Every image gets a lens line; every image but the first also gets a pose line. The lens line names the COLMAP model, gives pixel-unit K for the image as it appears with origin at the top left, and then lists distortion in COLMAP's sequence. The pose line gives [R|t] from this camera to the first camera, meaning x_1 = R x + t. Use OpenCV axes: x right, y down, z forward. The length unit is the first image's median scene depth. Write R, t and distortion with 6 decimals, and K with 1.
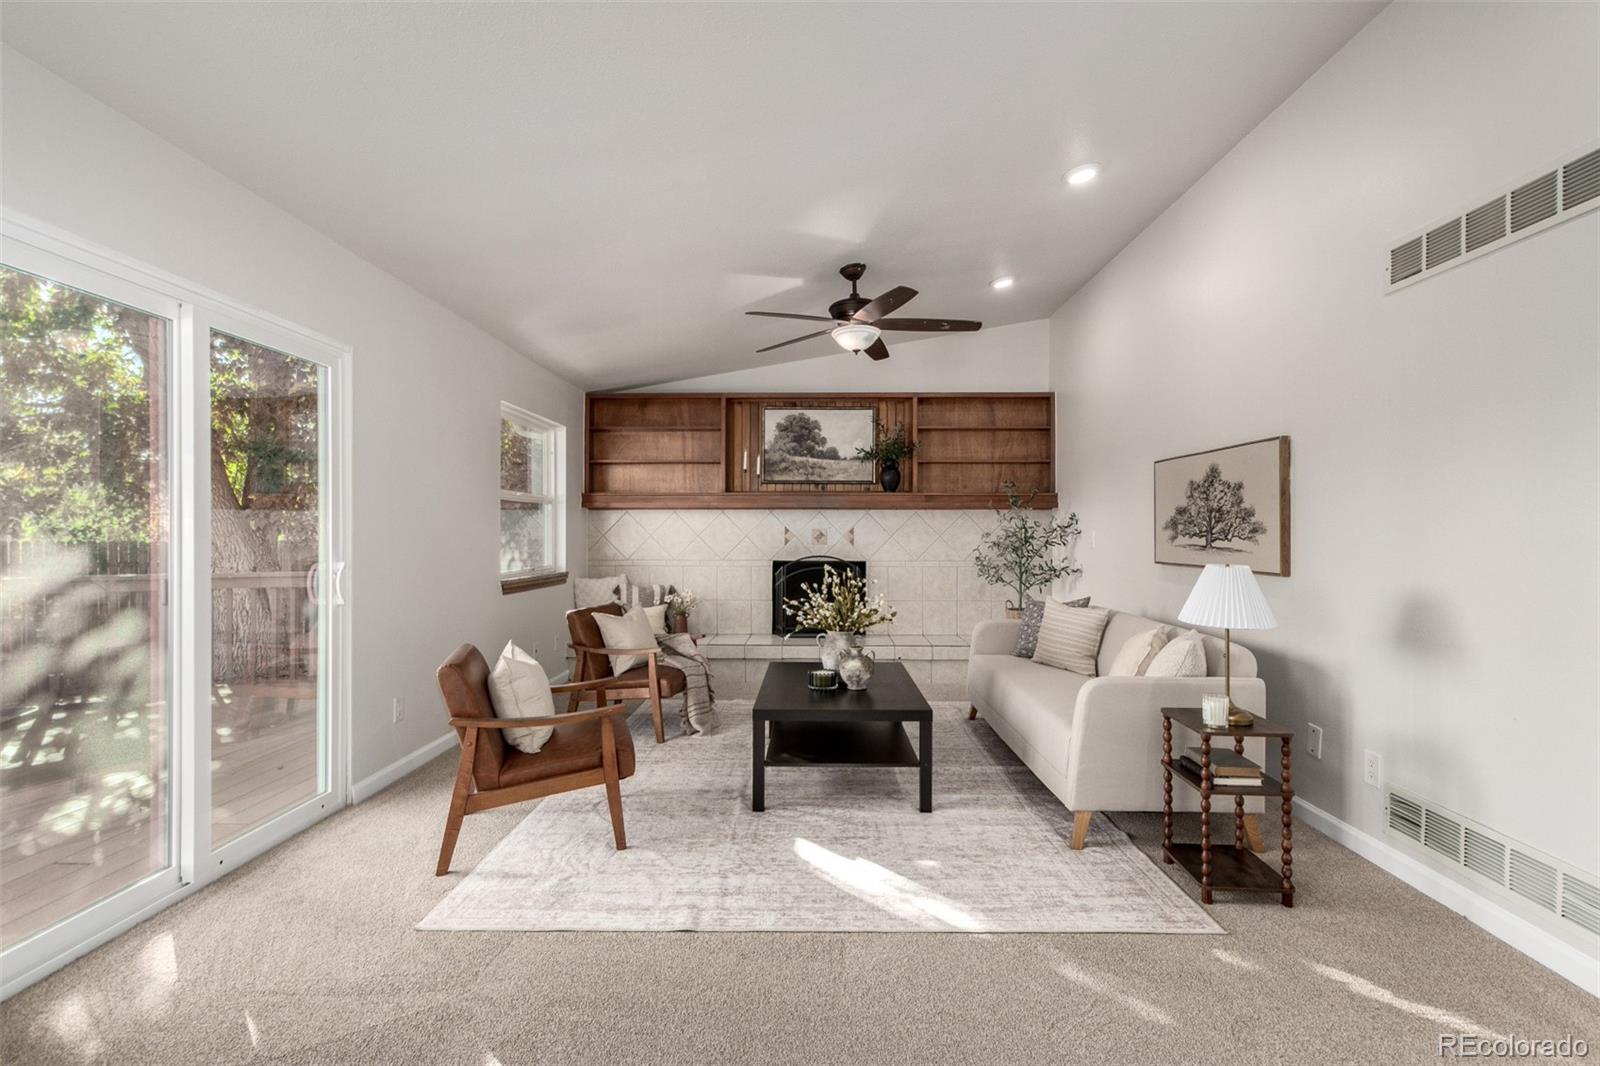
lens RADIAL K [[730.4, 0, 805.5], [0, 730.4, 536.3], [0, 0, 1]] dist [0.005247, -0.002811]
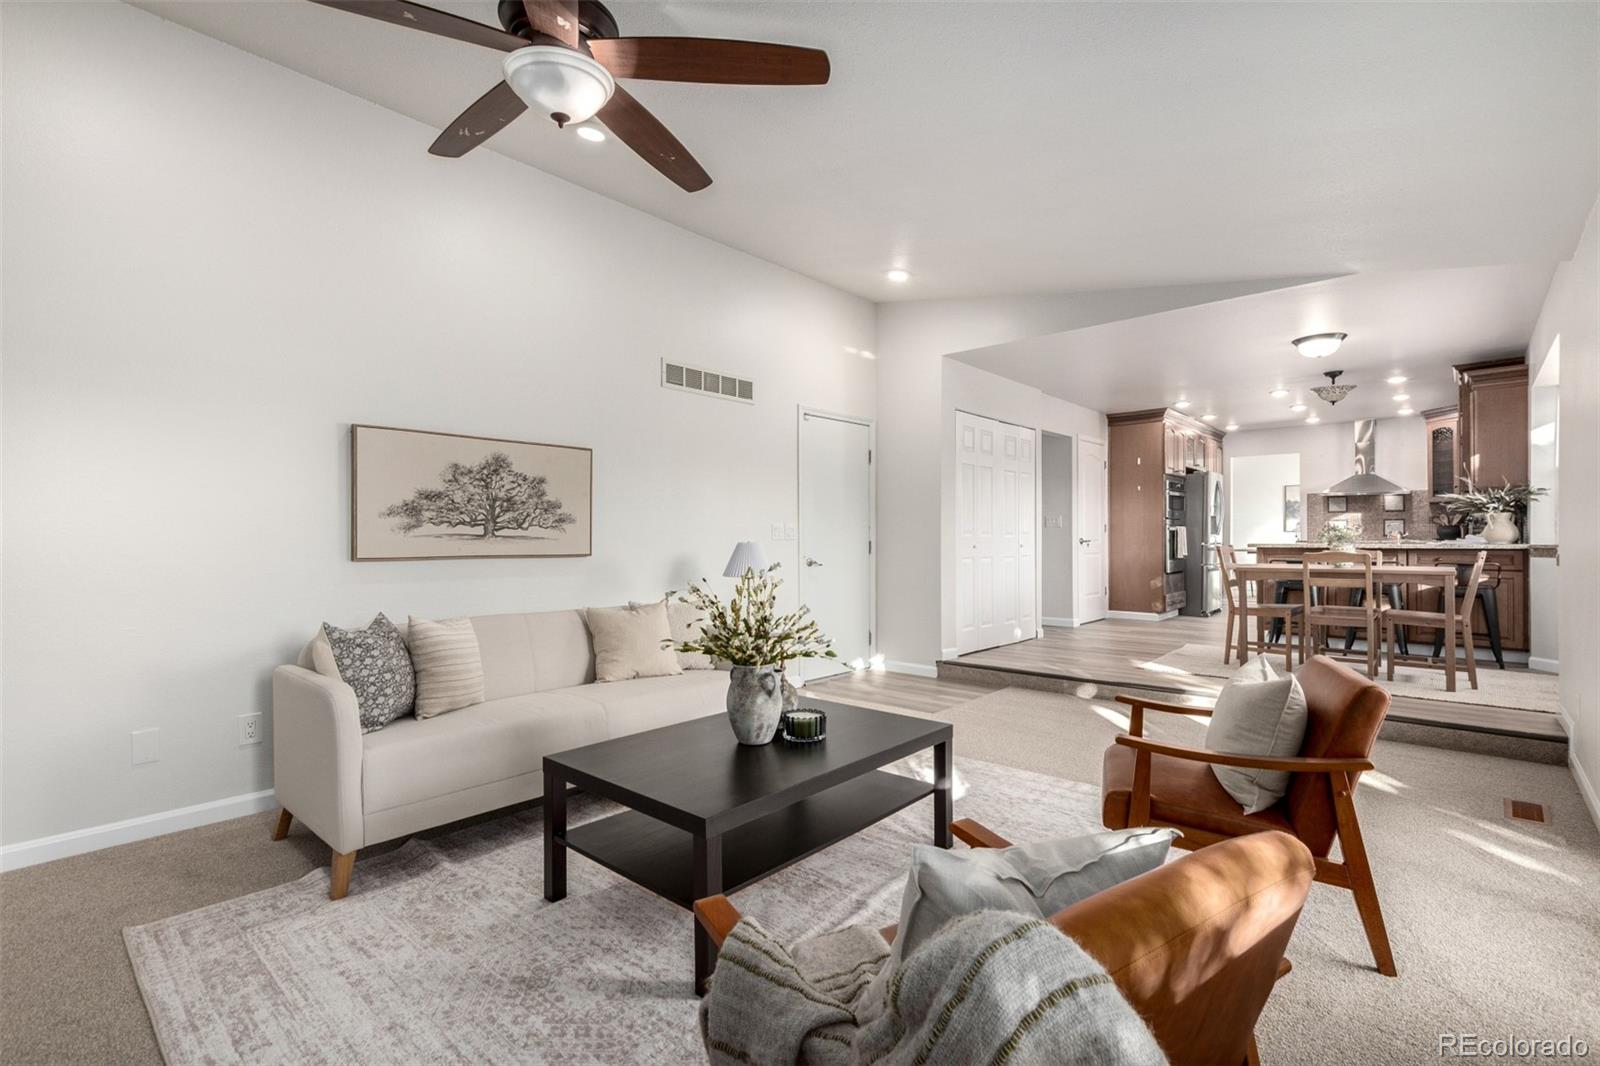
lens RADIAL K [[730.4, 0, 799.3], [0, 730.4, 541.7], [0, 0, 1]] dist [0.005247, -0.002811]
pose [[-0.758590, -0.005806, 0.651542, -0.249276], [0.003593, 0.999908, 0.013093, 0.006698], [-0.651558, 0.012273, -0.758499, 0.914562]]
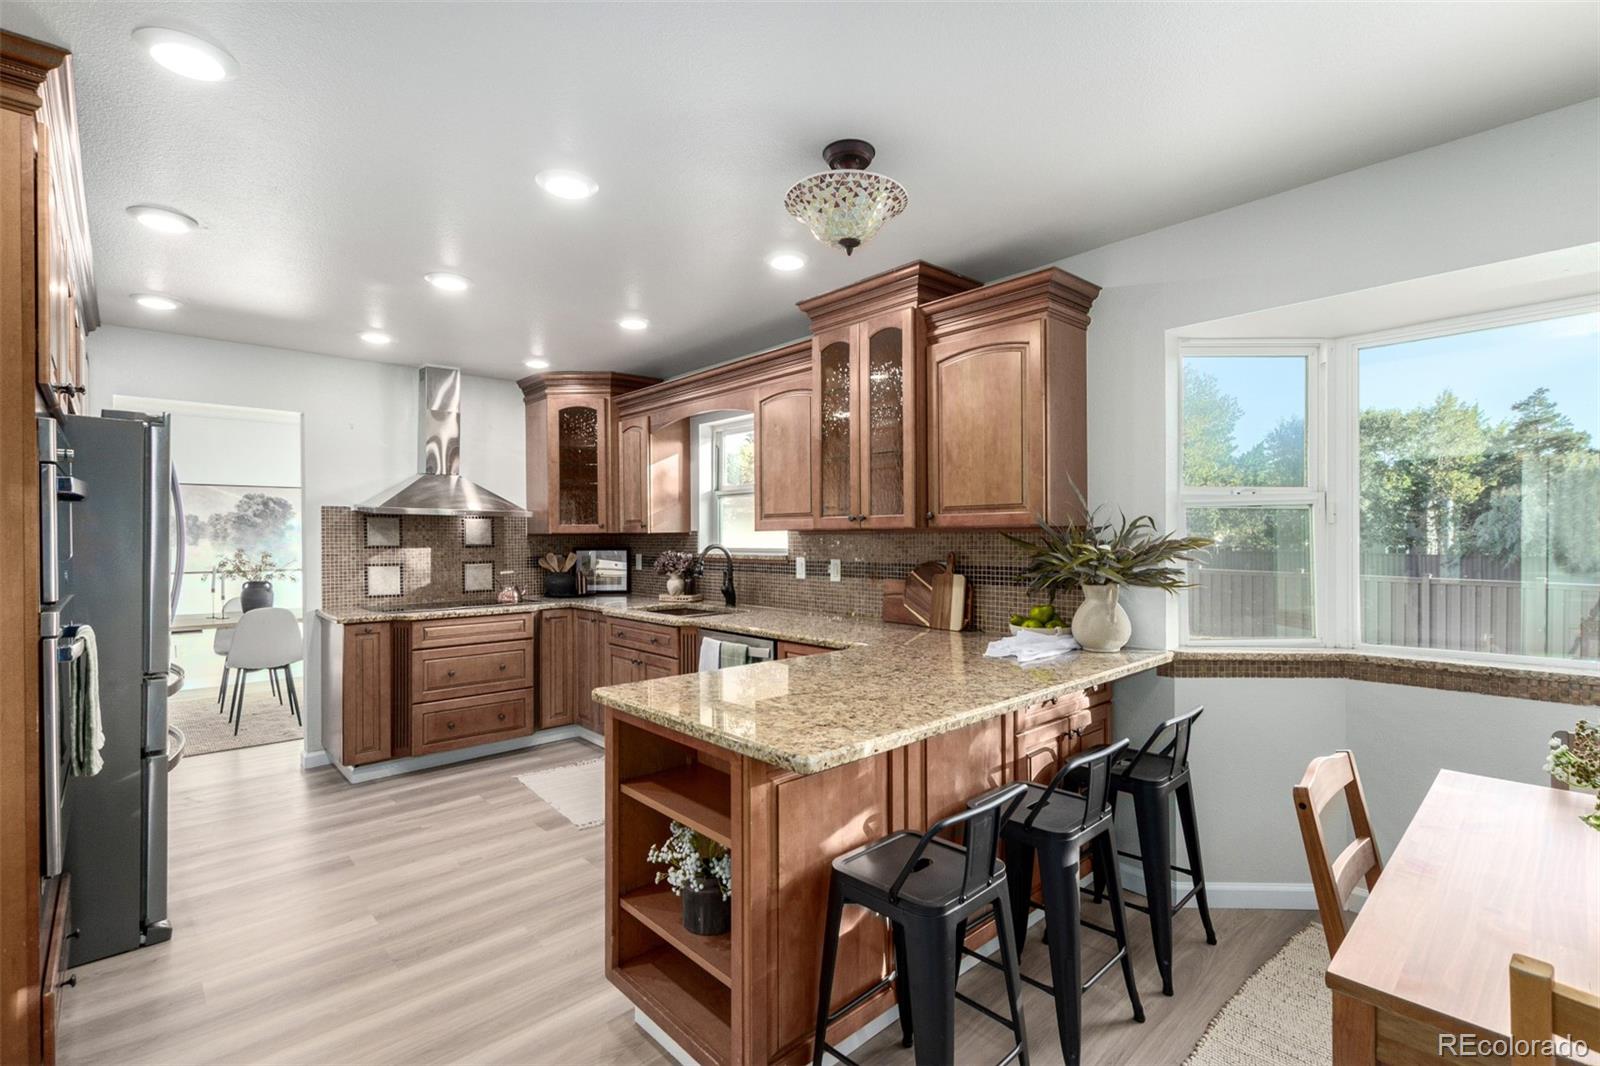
lens RADIAL K [[730.4, 0, 811.7], [0, 730.4, 538.5], [0, 0, 1]] dist [0.005247, -0.002811]
pose [[-0.715159, 0.001609, -0.698960, 0.108253], [0.000814, 0.999999, 0.001469, -0.041510], [0.698961, 0.000481, -0.715160, -0.171205]]
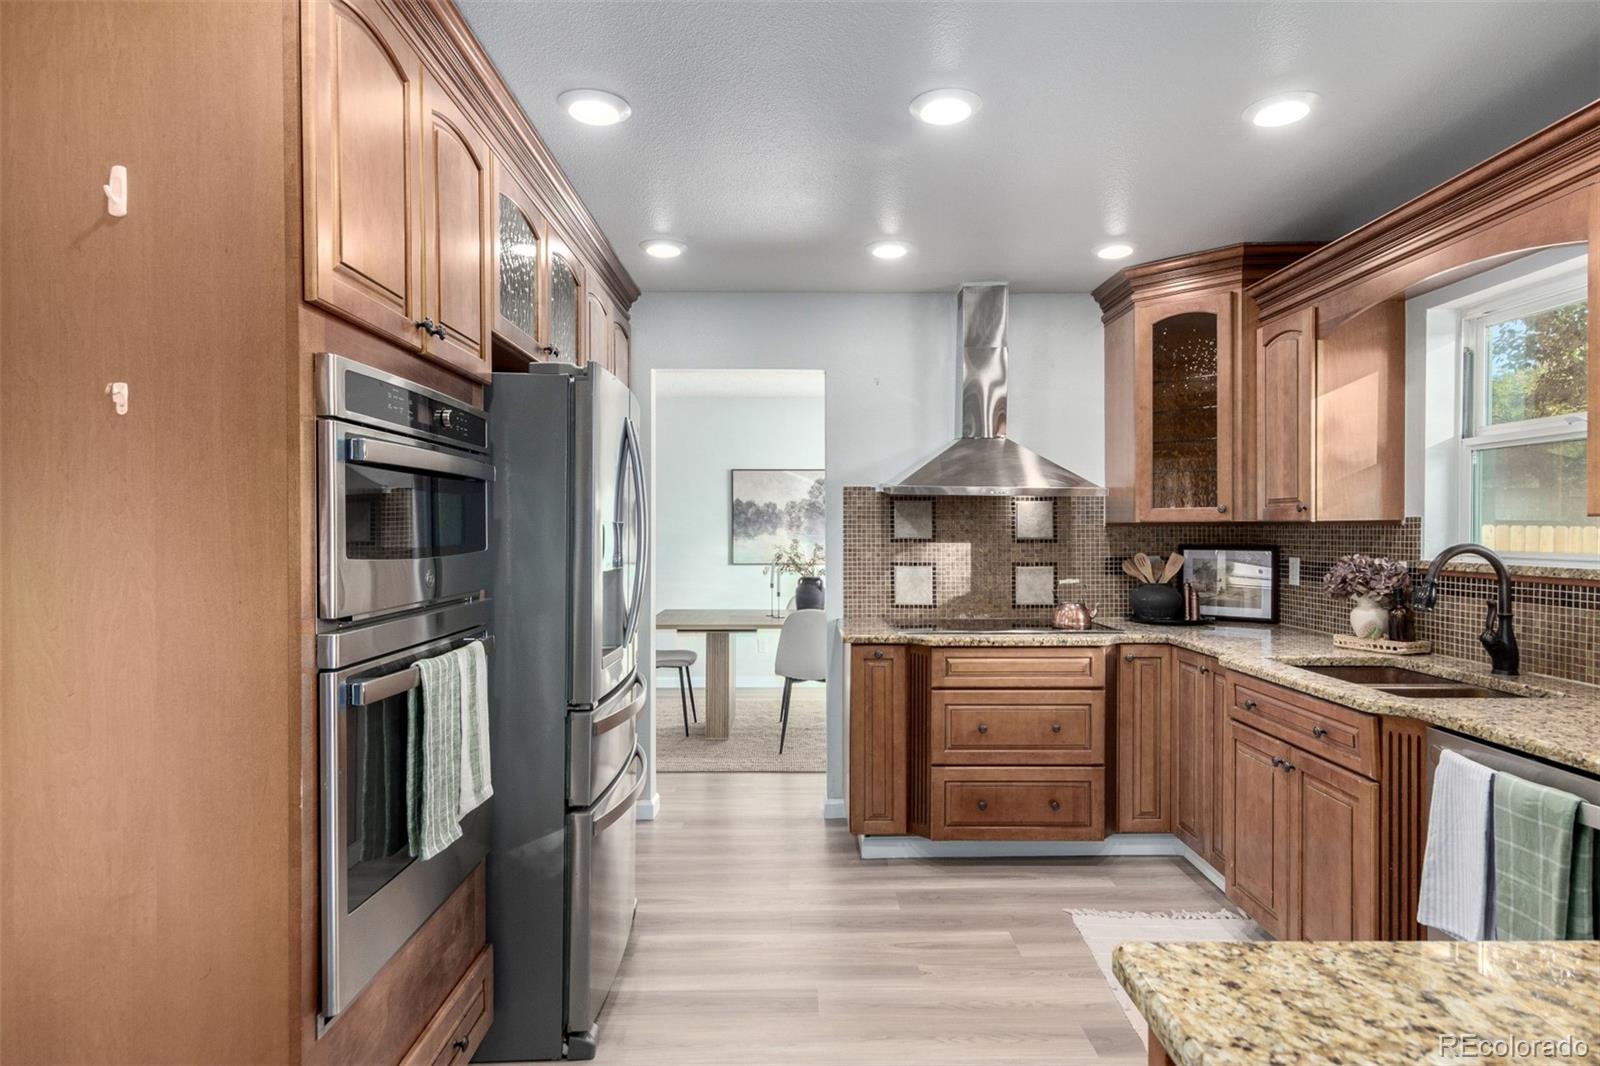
lens RADIAL K [[901.5, 0, 805.0], [0, 901.5, 538.6], [0, 0, 1]] dist [0.016895, 0.000950]
pose [[-0.999317, -0.002470, -0.036872, 0.005375], [-0.002959, 0.999909, 0.013194, -0.042273], [0.036836, 0.013294, -0.999233, -0.329472]]
